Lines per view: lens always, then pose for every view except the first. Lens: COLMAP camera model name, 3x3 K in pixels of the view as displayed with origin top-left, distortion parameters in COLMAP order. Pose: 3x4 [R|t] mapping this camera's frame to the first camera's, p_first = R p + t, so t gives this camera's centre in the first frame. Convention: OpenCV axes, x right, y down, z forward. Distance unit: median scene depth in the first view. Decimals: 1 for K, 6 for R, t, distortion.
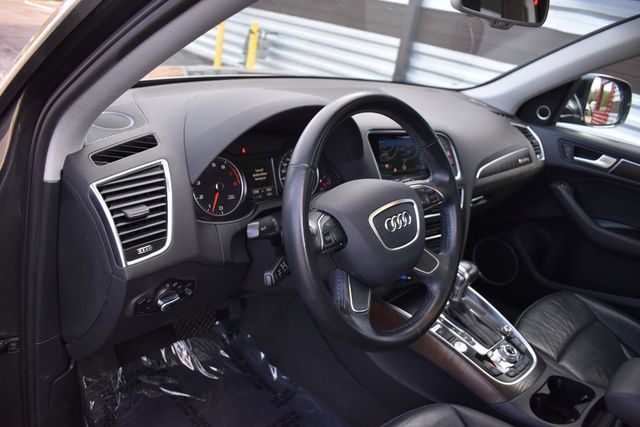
lens RADIAL K [[498.5, 0, 320.0], [0, 498.5, 213.5], [0, 0, 1]] dist [-0.096076, 0.006404]
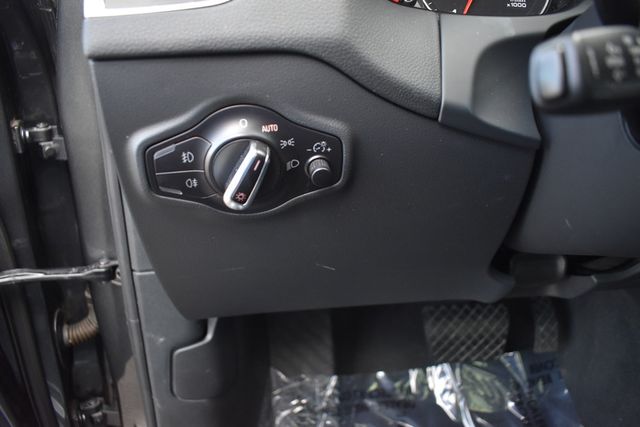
lens RADIAL K [[498.5, 0, 320.0], [0, 498.5, 213.5], [0, 0, 1]] dist [-0.096076, 0.006404]
pose [[0.752919, 0.092683, -0.651554, -0.024271], [-0.146261, 0.988840, -0.028355, 0.139632], [0.641655, 0.116646, 0.758072, 0.516910]]
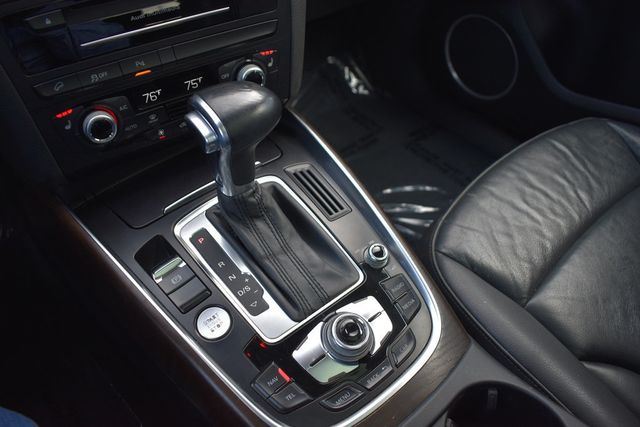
lens RADIAL K [[498.5, 0, 320.0], [0, 498.5, 213.5], [0, 0, 1]] dist [-0.096076, 0.006404]
pose [[0.990146, -0.043909, -0.132981, 0.407844], [0.090903, 0.923852, 0.371799, 0.055949], [0.106529, -0.380224, 0.918739, 0.664521]]
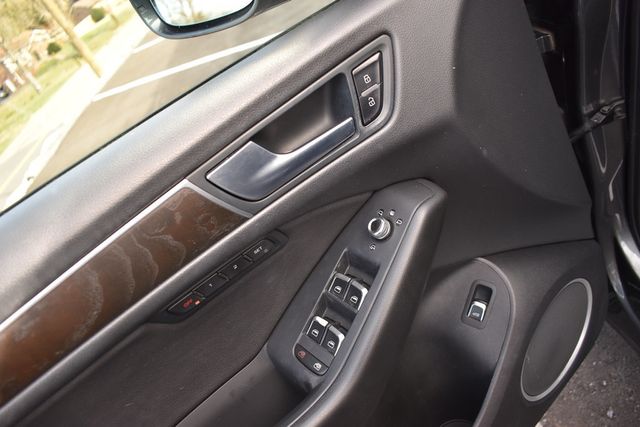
lens RADIAL K [[498.5, 0, 320.0], [0, 498.5, 213.5], [0, 0, 1]] dist [-0.096076, 0.006404]
pose [[0.697314, -0.110149, -0.708252, -0.327572], [0.327096, 0.928133, 0.177699, 0.089787], [0.637779, -0.355578, 0.683229, -0.009740]]
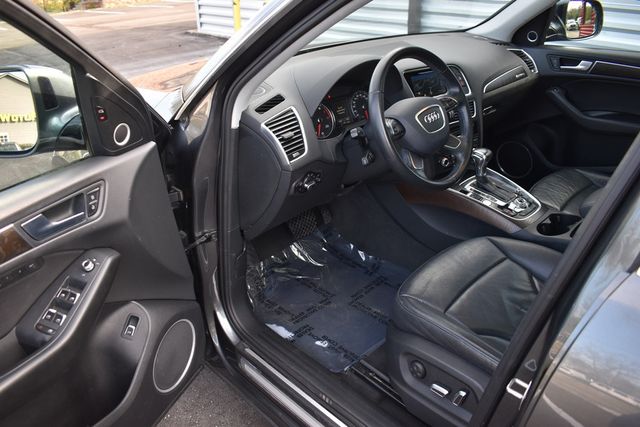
lens RADIAL K [[498.5, 0, 320.0], [0, 498.5, 213.5], [0, 0, 1]] dist [-0.096076, 0.006404]
pose [[0.983168, -0.162814, -0.082900, -0.094796], [0.168485, 0.983444, 0.066707, 0.111998], [0.070666, -0.079551, 0.994323, -0.527081]]
